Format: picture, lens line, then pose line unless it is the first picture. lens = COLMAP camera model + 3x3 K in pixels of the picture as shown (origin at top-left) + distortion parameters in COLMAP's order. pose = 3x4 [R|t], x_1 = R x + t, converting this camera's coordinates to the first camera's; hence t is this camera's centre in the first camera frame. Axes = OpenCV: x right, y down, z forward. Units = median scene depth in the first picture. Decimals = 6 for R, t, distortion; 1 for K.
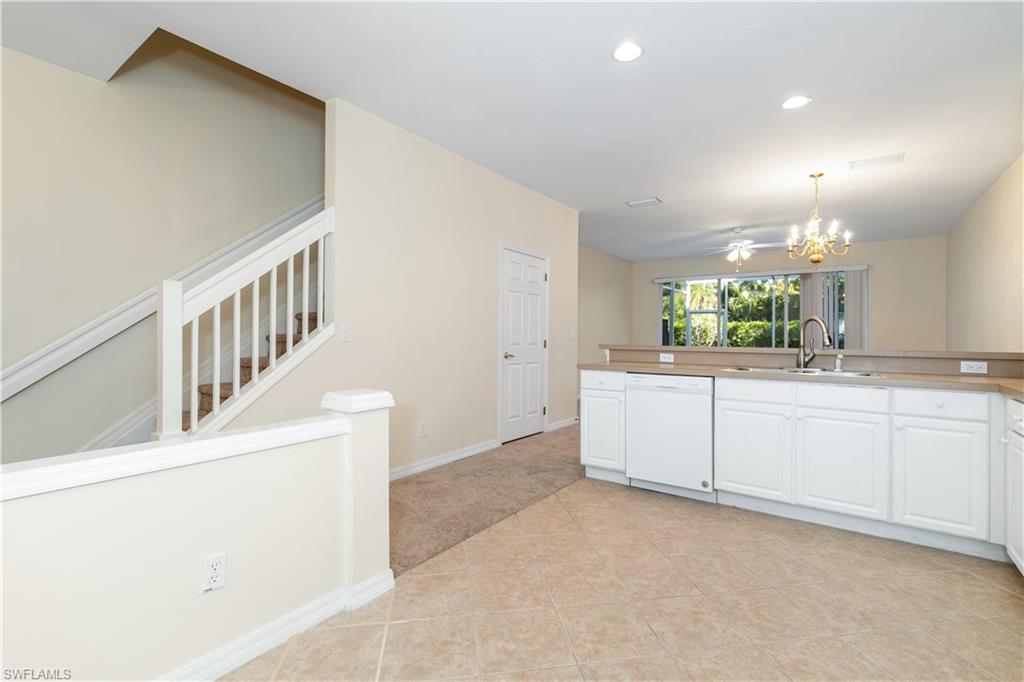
lens RADIAL K [[469.7, 0, 526.4], [0, 469.7, 315.4], [0, 0, 1]] dist [0.000962, 0.000287]
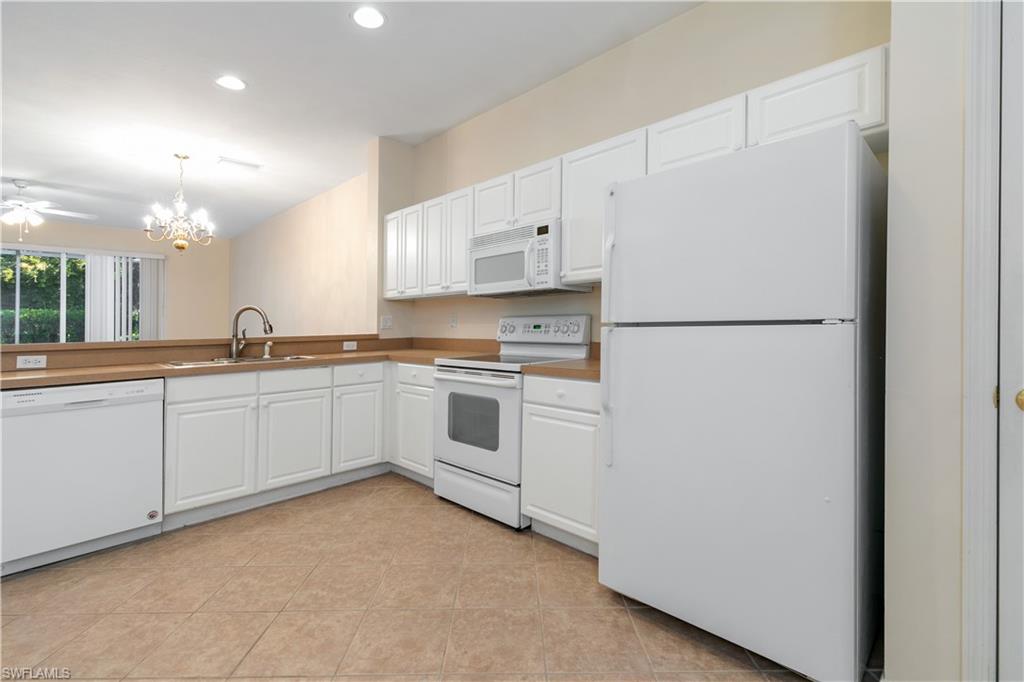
lens RADIAL K [[458.5, 0, 502.6], [0, 458.5, 320.0], [0, 0, 1]] dist [0.000892, 0.000230]
pose [[0.172339, -0.002464, 0.985035, -0.290606], [-0.026616, 0.999620, 0.007157, 0.012066], [-0.984678, -0.027451, 0.172208, 0.313160]]
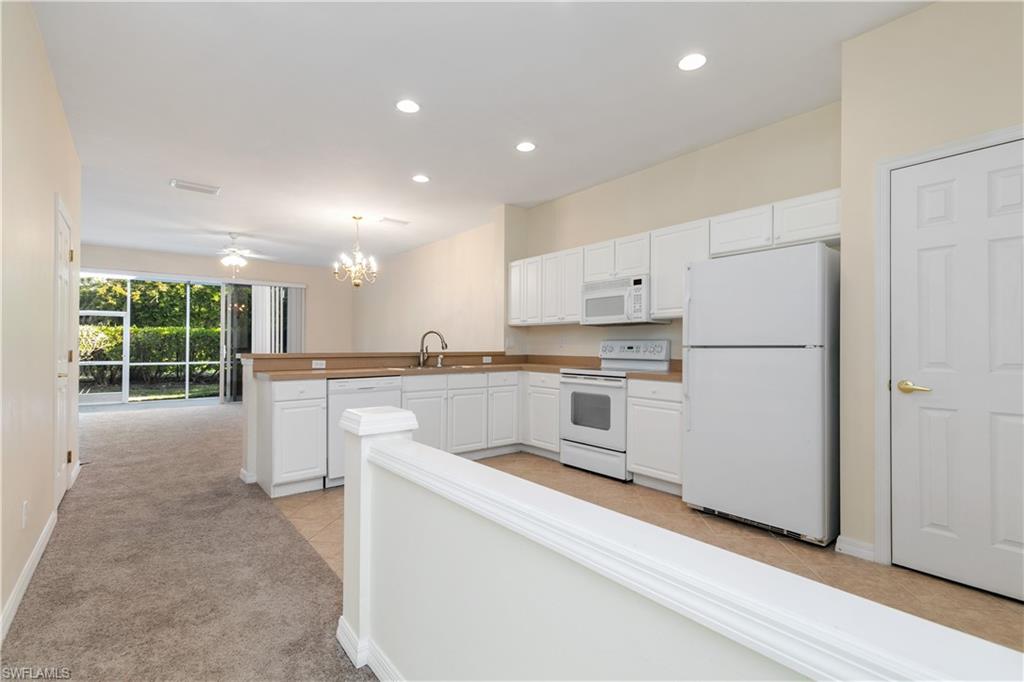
lens RADIAL K [[469.7, 0, 526.4], [0, 469.7, 315.4], [0, 0, 1]] dist [0.000962, 0.000287]
pose [[0.234914, 0.054598, 0.970482, -0.818976], [-0.041586, 0.998072, -0.046084, 0.012375], [-0.971126, -0.029533, 0.236731, 0.389060]]
